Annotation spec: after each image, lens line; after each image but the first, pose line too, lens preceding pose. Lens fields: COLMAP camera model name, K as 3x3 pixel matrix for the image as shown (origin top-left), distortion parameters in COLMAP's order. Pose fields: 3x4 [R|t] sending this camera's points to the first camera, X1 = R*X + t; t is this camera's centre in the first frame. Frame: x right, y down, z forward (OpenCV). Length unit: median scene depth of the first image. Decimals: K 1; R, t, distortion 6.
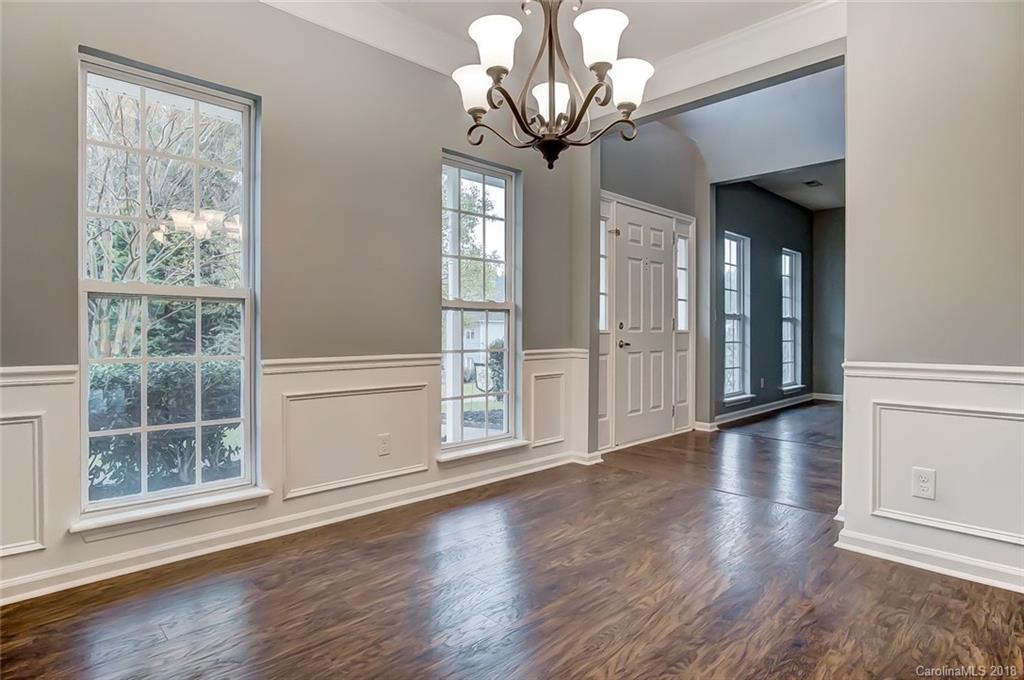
lens RADIAL K [[556.9, 0, 510.6], [0, 556.9, 334.8], [0, 0, 1]] dist [-0.037729, -0.000602]
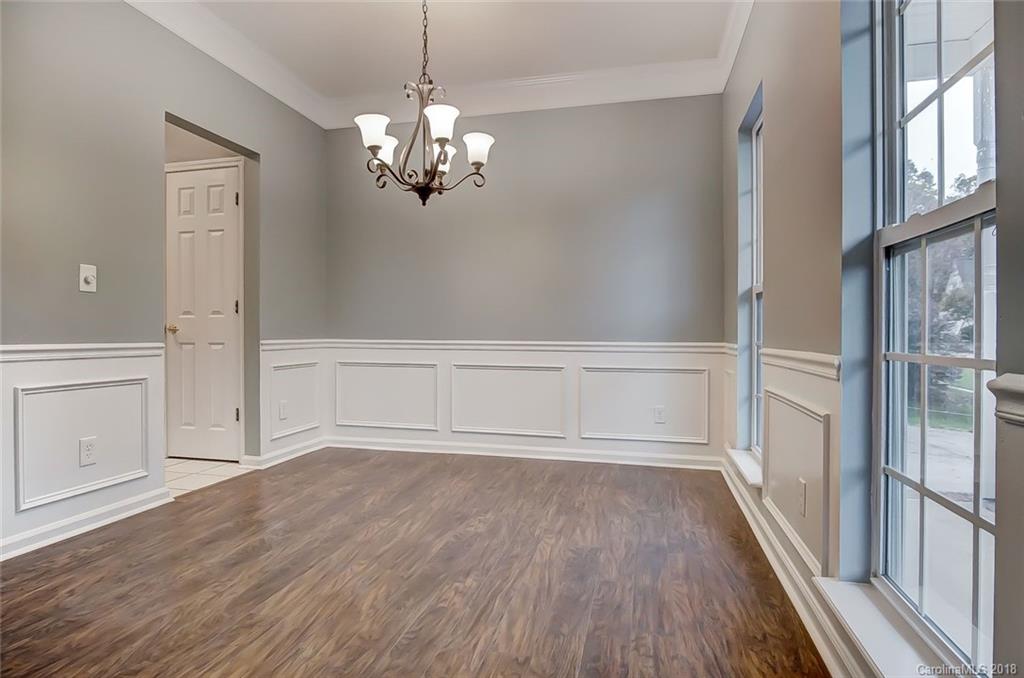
lens RADIAL K [[552.9, 0, 512.0], [0, 552.9, 339.0], [0, 0, 1]] dist [-0.029964, -0.000303]
pose [[-0.847269, -0.000605, -0.531163, 0.554764], [-0.008887, 0.999876, 0.013038, 0.026904], [0.531089, 0.015767, -0.847169, 2.024247]]
